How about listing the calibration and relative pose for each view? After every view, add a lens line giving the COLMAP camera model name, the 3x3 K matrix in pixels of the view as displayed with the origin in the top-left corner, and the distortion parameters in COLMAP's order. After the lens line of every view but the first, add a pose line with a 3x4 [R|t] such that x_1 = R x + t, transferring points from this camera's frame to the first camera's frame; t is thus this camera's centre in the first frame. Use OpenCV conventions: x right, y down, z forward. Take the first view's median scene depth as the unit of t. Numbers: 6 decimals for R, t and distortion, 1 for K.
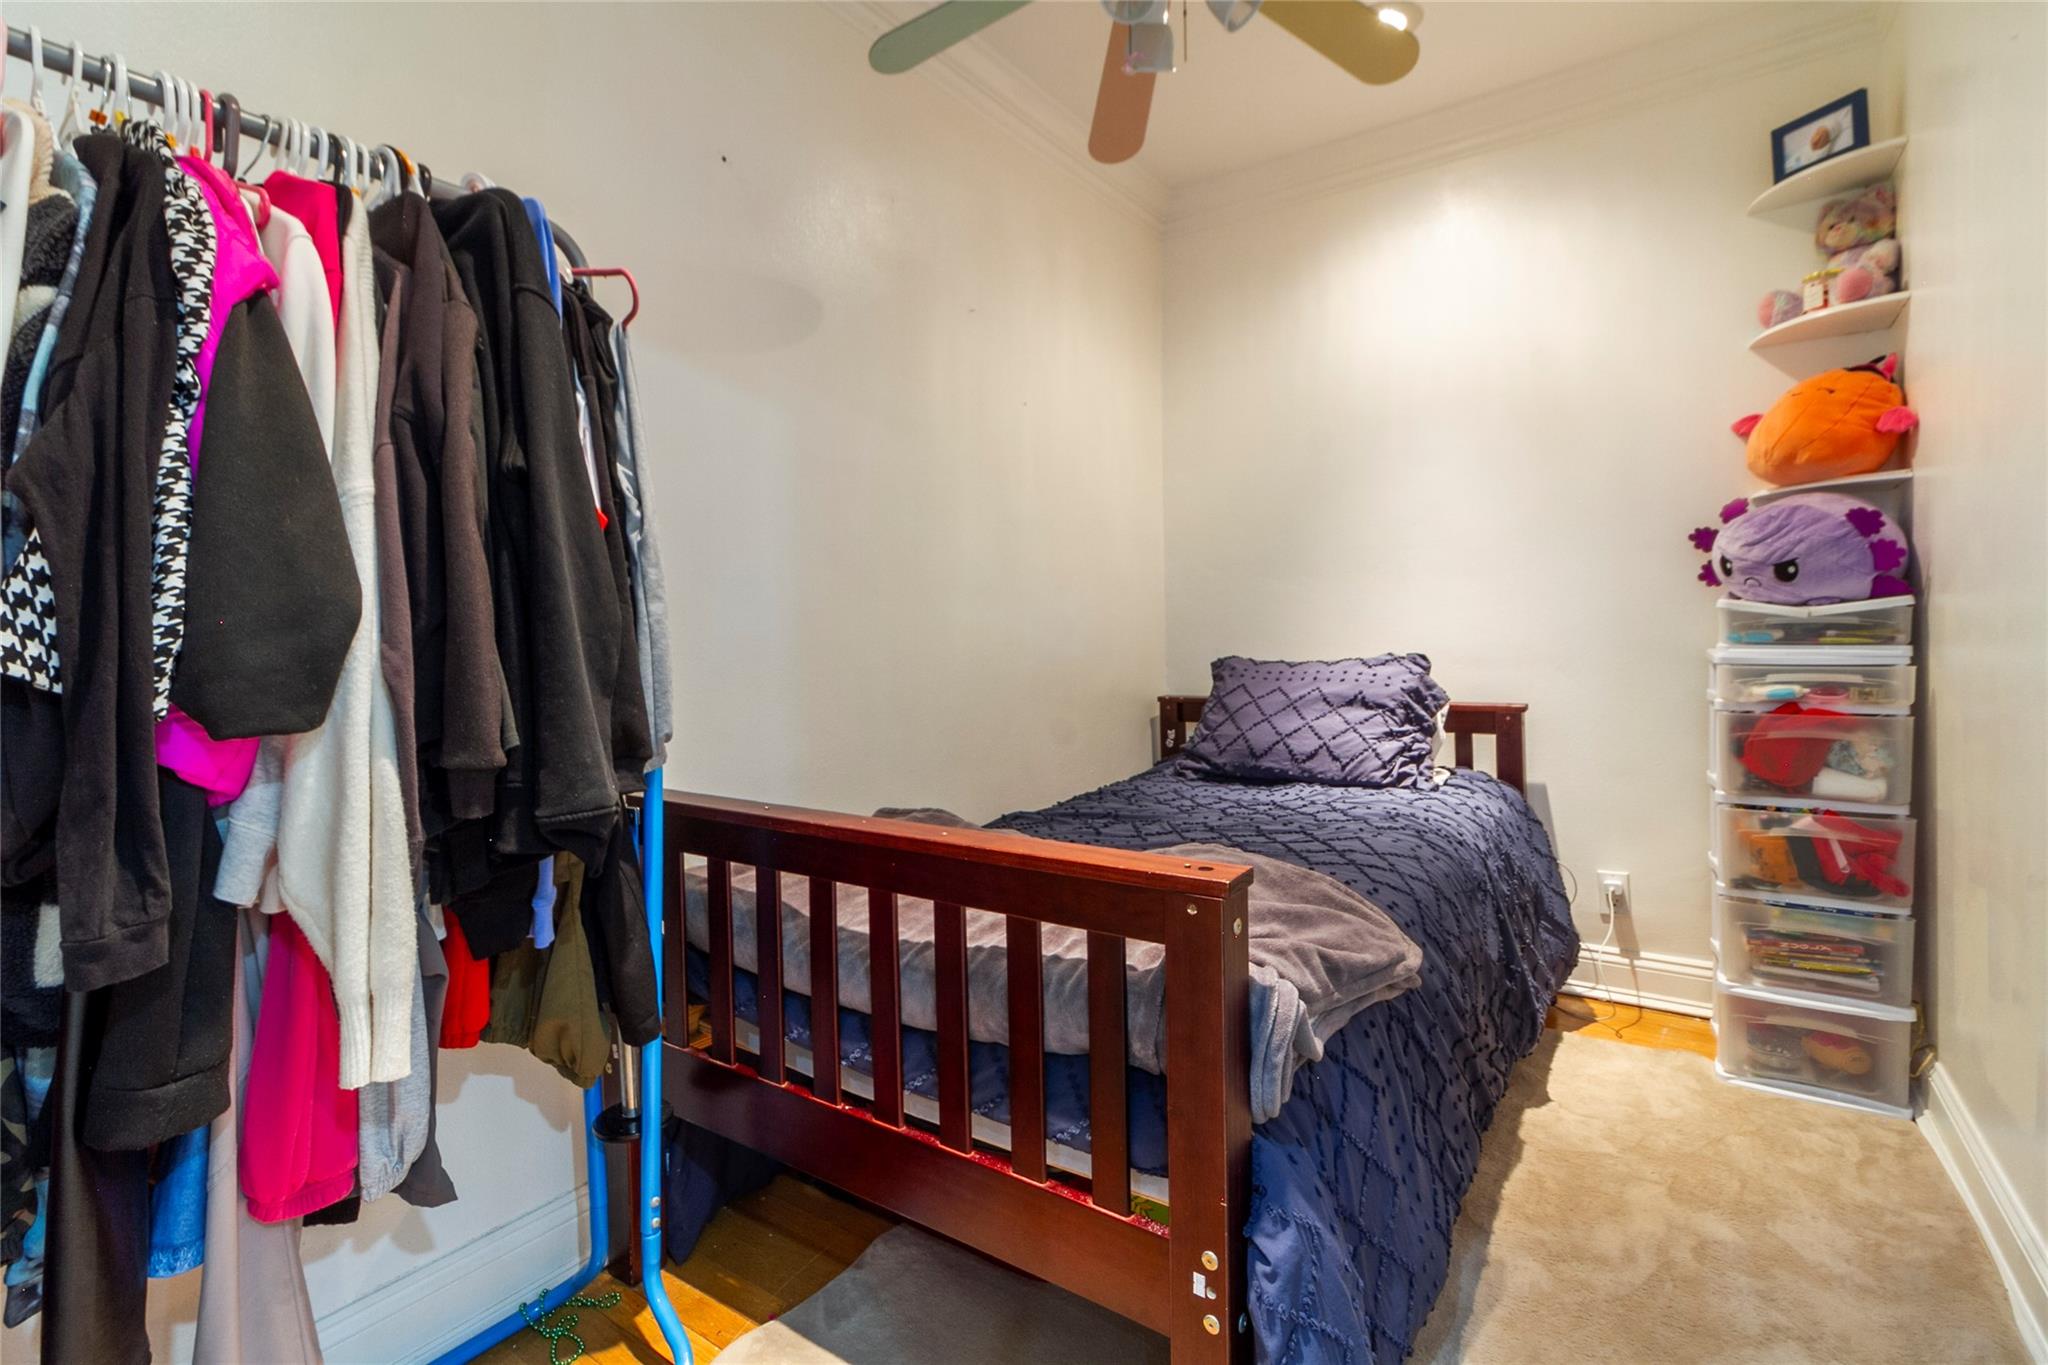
lens RADIAL K [[962.2, 0, 1014.6], [0, 962.2, 618.5], [0, 0, 1]] dist [0.004810, 0.000799]
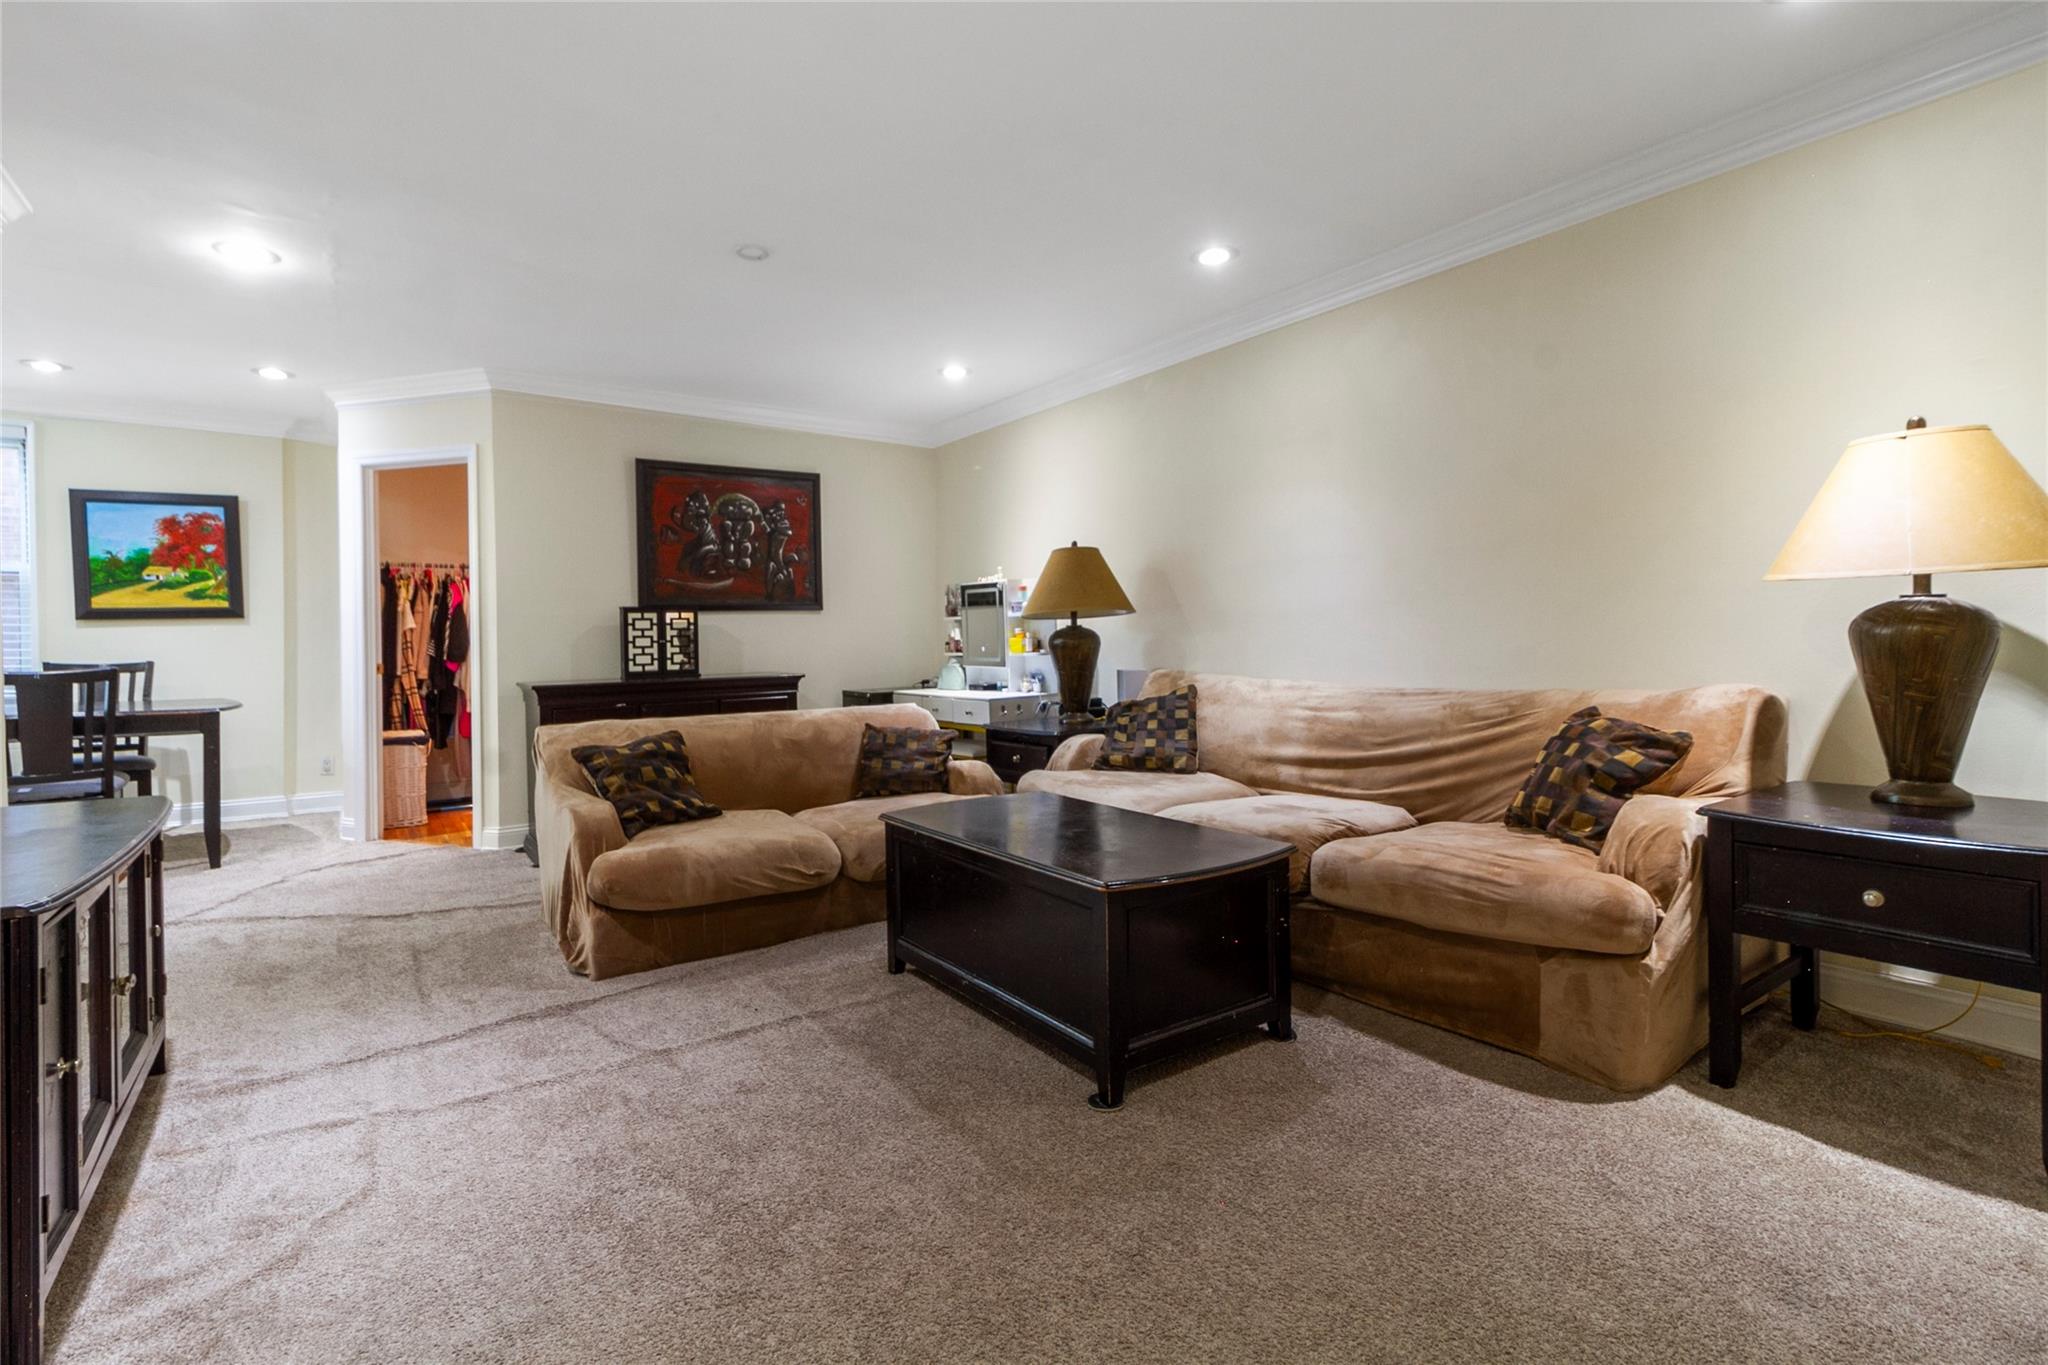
lens RADIAL K [[962.2, 0, 1047.1], [0, 962.2, 648.2], [0, 0, 1]] dist [0.004810, 0.000799]
pose [[0.939979, 0.000508, -0.341233, 4.316075], [0.005946, 0.999823, 0.017867, -0.077559], [0.341182, -0.018824, 0.939809, -3.177816]]
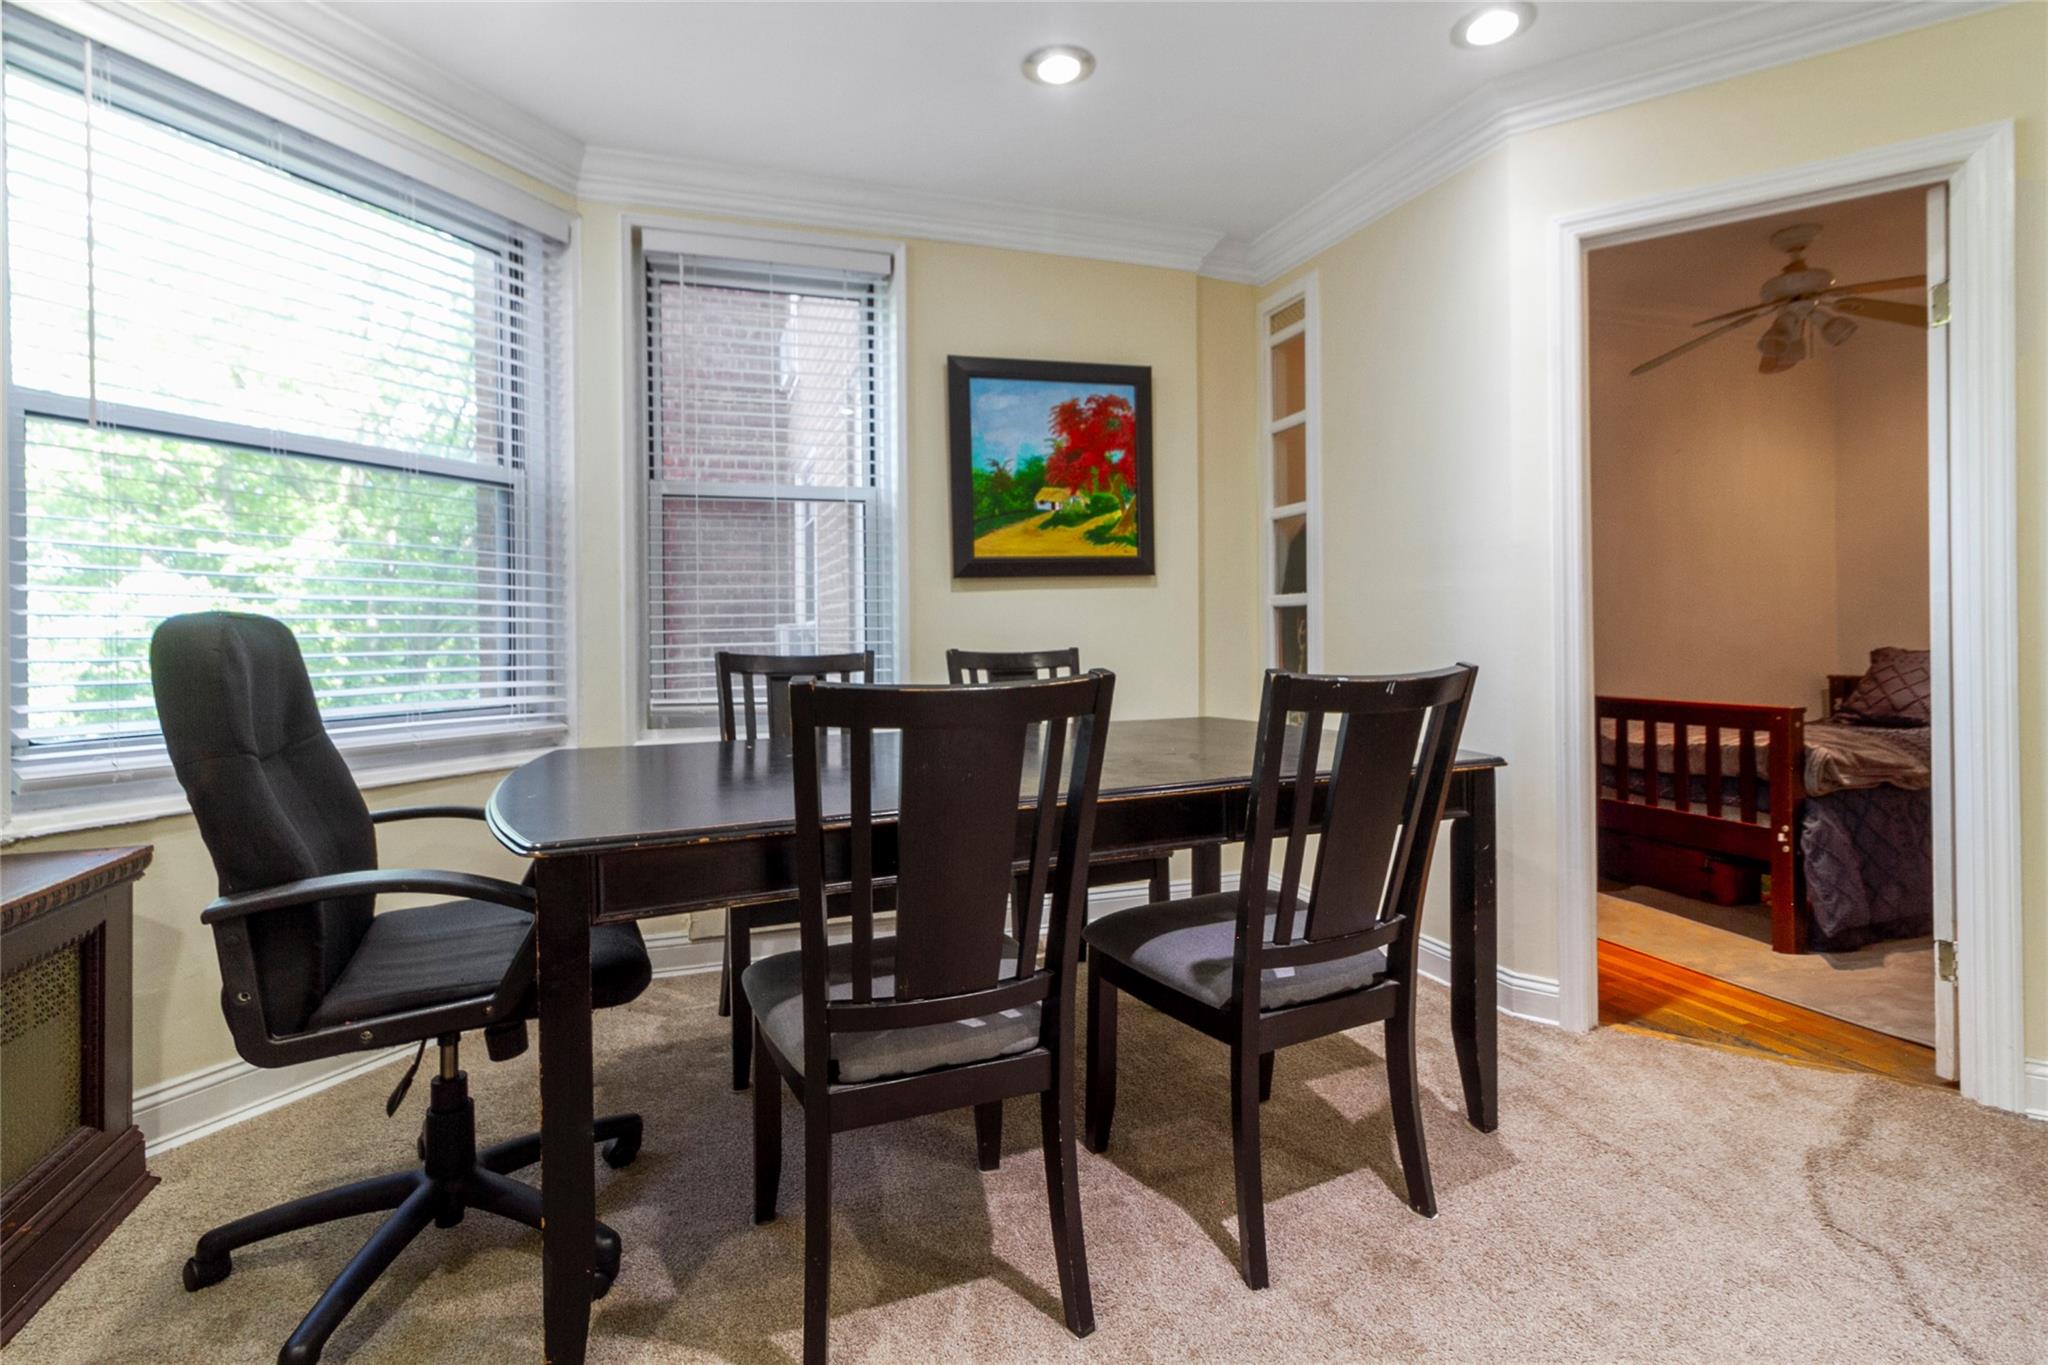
lens RADIAL K [[962.2, 0, 1001.0], [0, 962.2, 631.9], [0, 0, 1]] dist [0.004810, 0.000799]
pose [[0.810106, 0.001746, -0.586281, -0.022135], [0.007896, 0.999872, 0.013887, -0.041301], [0.586230, -0.015879, 0.809989, -2.527200]]
